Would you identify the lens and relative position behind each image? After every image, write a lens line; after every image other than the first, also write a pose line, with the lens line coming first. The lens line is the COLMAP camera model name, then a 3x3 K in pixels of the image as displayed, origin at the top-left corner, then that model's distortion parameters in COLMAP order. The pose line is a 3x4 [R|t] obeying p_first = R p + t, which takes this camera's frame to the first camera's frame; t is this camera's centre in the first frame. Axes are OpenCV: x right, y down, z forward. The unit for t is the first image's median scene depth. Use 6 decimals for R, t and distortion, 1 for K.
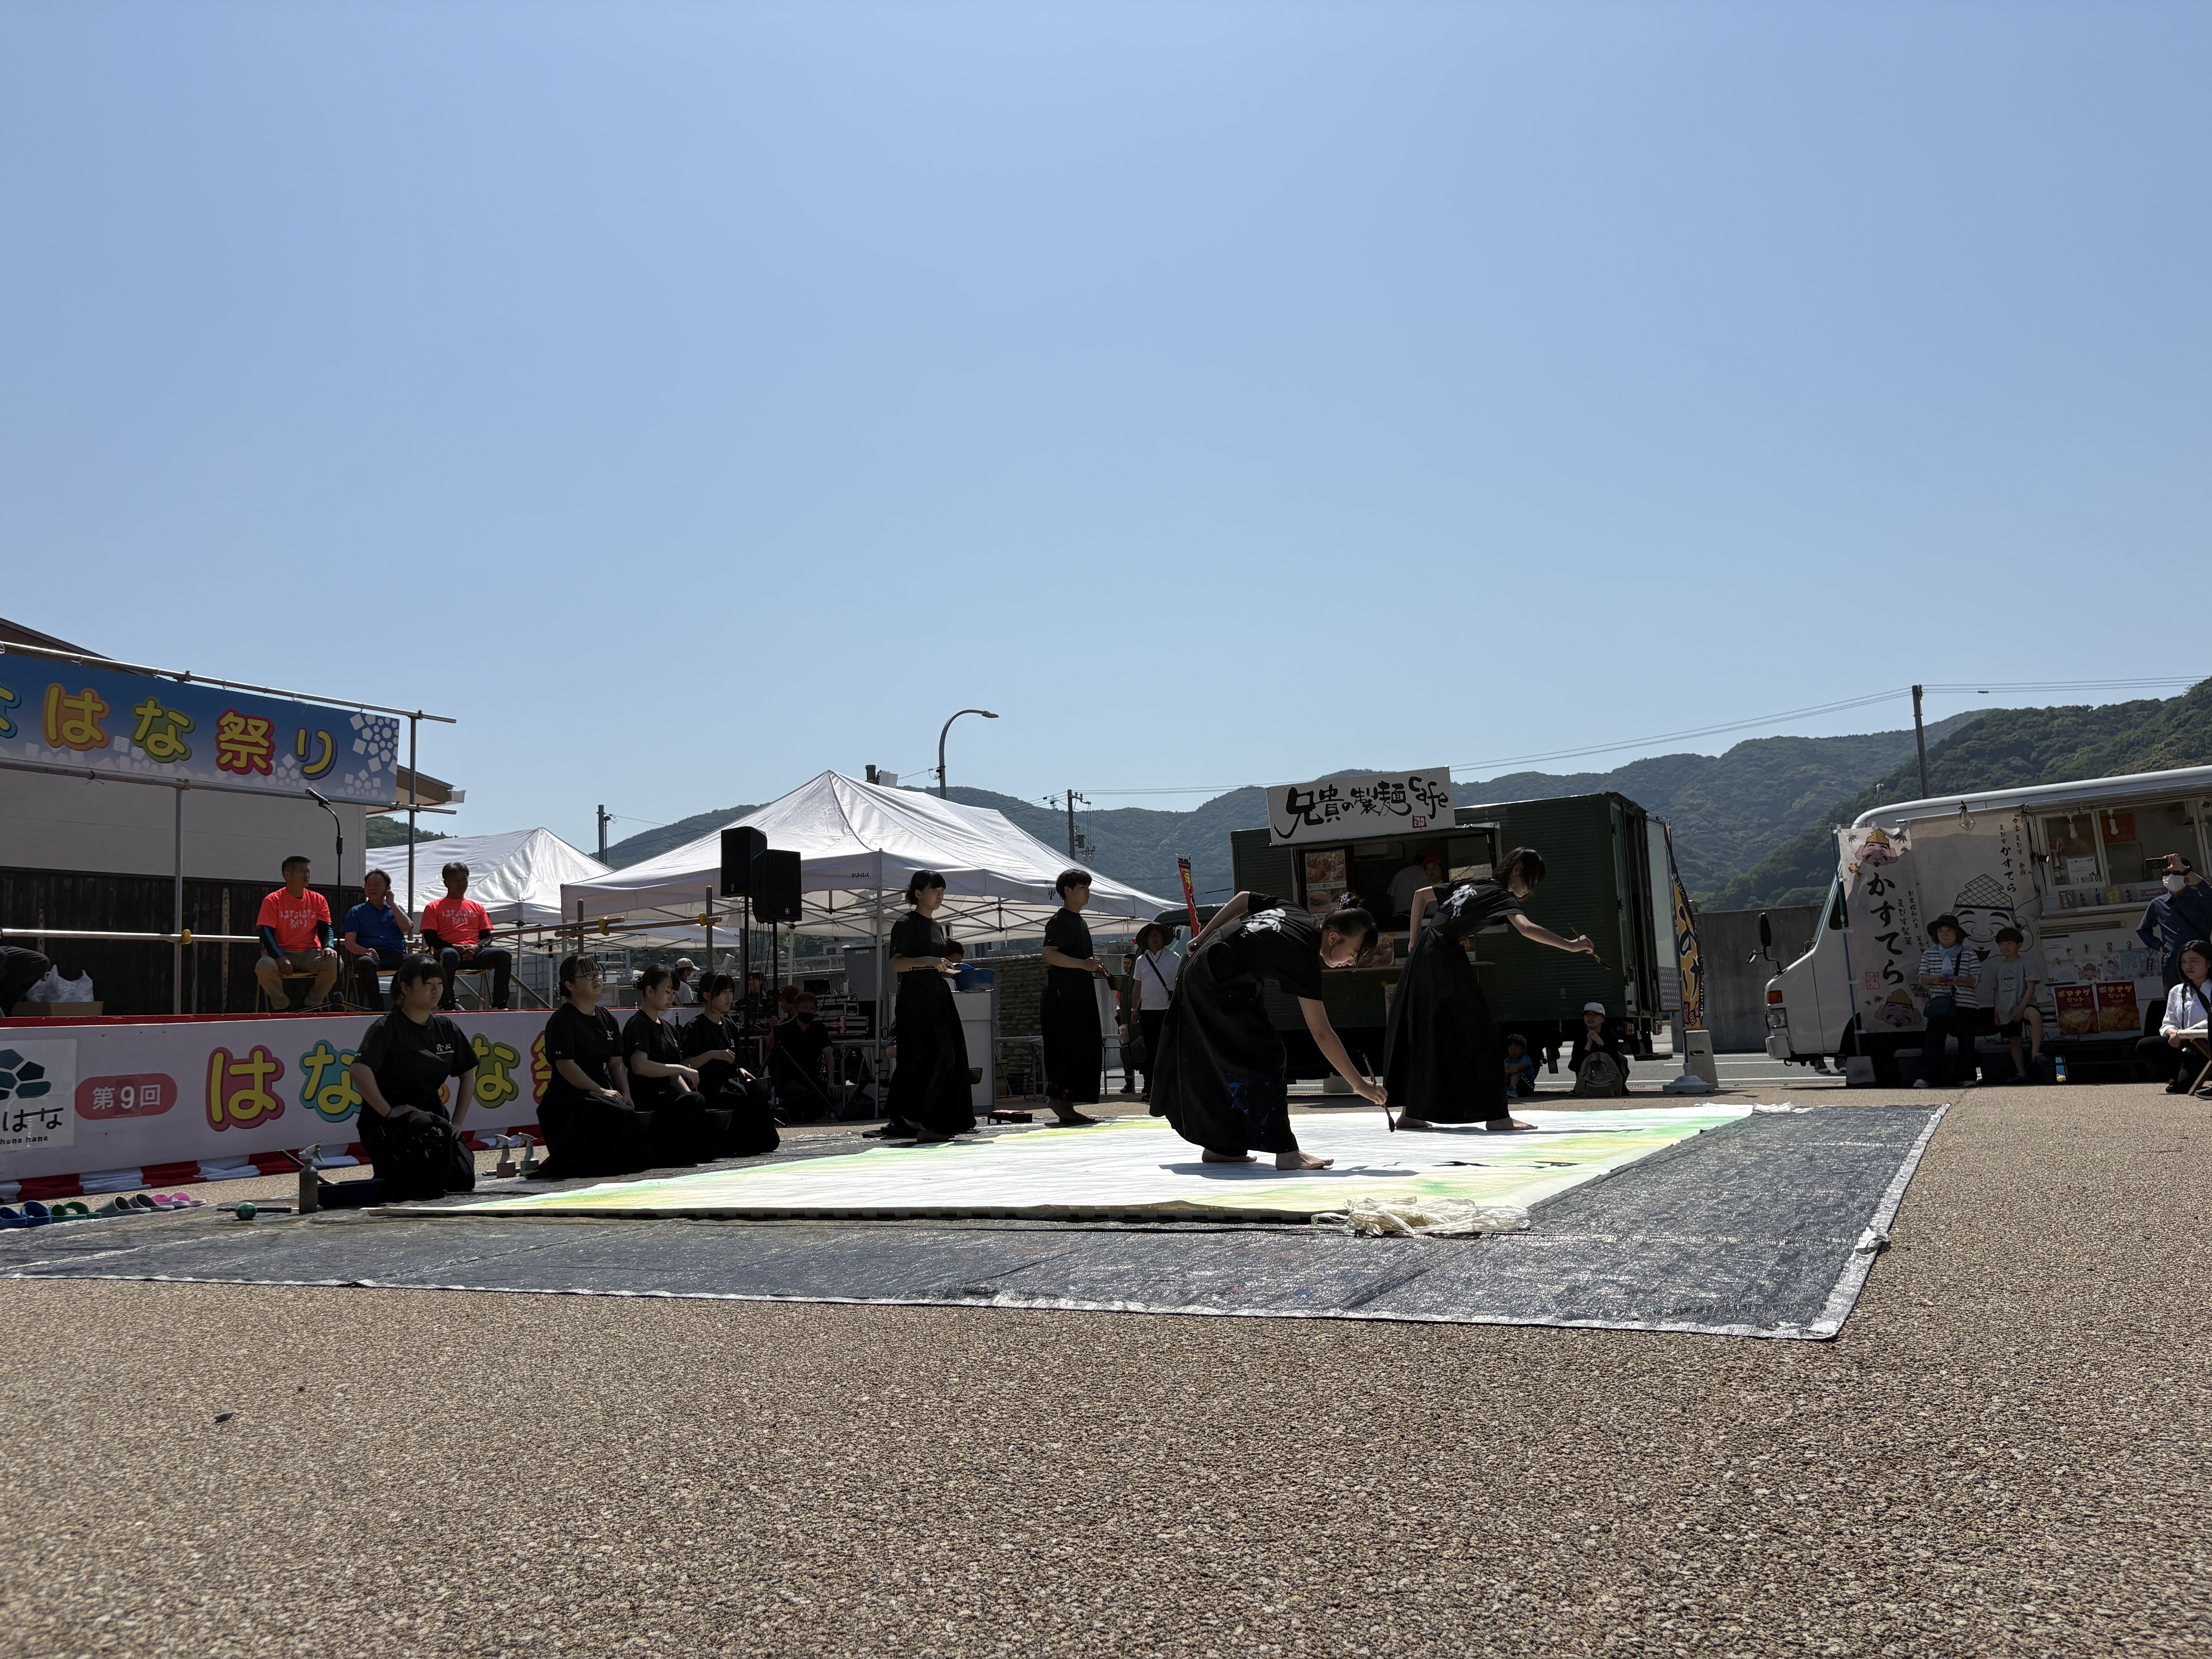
lens RADIAL K [[1626.4, 0, 1066.0], [0, 1626.4, 816.9], [0, 0, 1]] dist [0.050261, -0.067353]
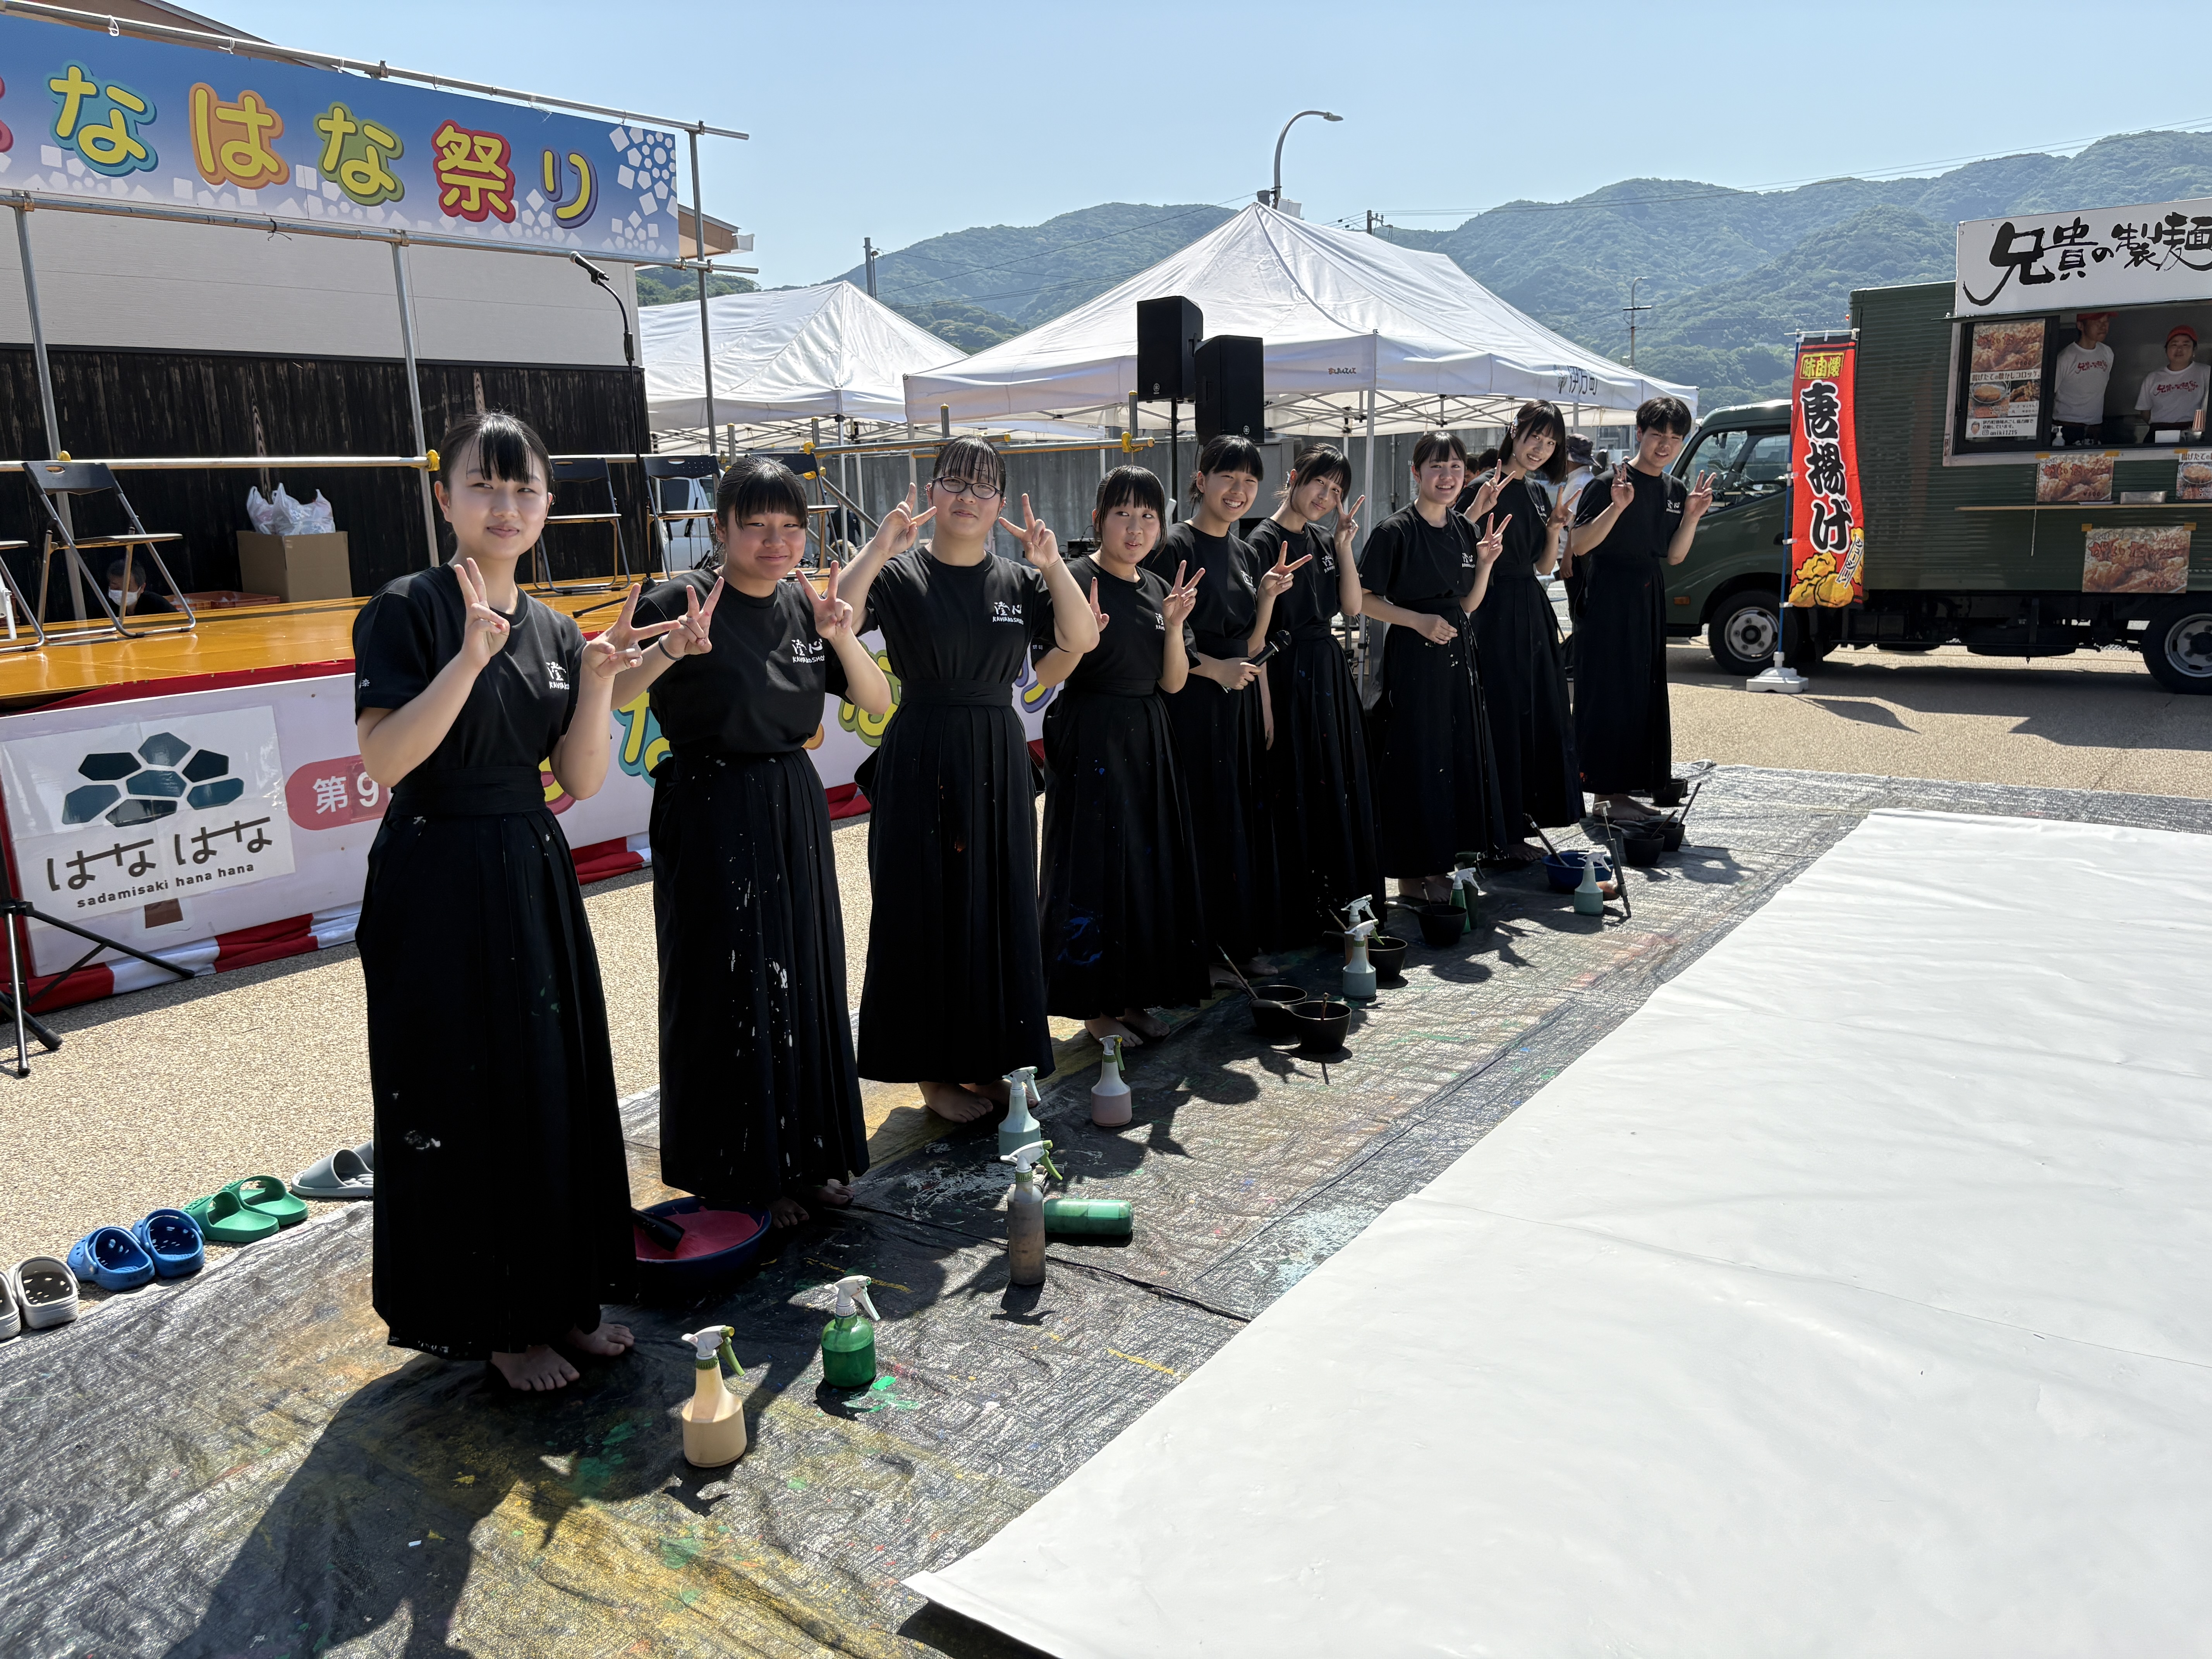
lens RADIAL K [[1626.4, 0, 1066.0], [0, 1626.4, 816.9], [0, 0, 1]] dist [0.050261, -0.067353]
pose [[0.989954, 0.038546, -0.136035, -0.143366], [0.008271, 0.944687, 0.327869, -0.013003], [0.141148, -0.325700, 0.934878, 0.288813]]
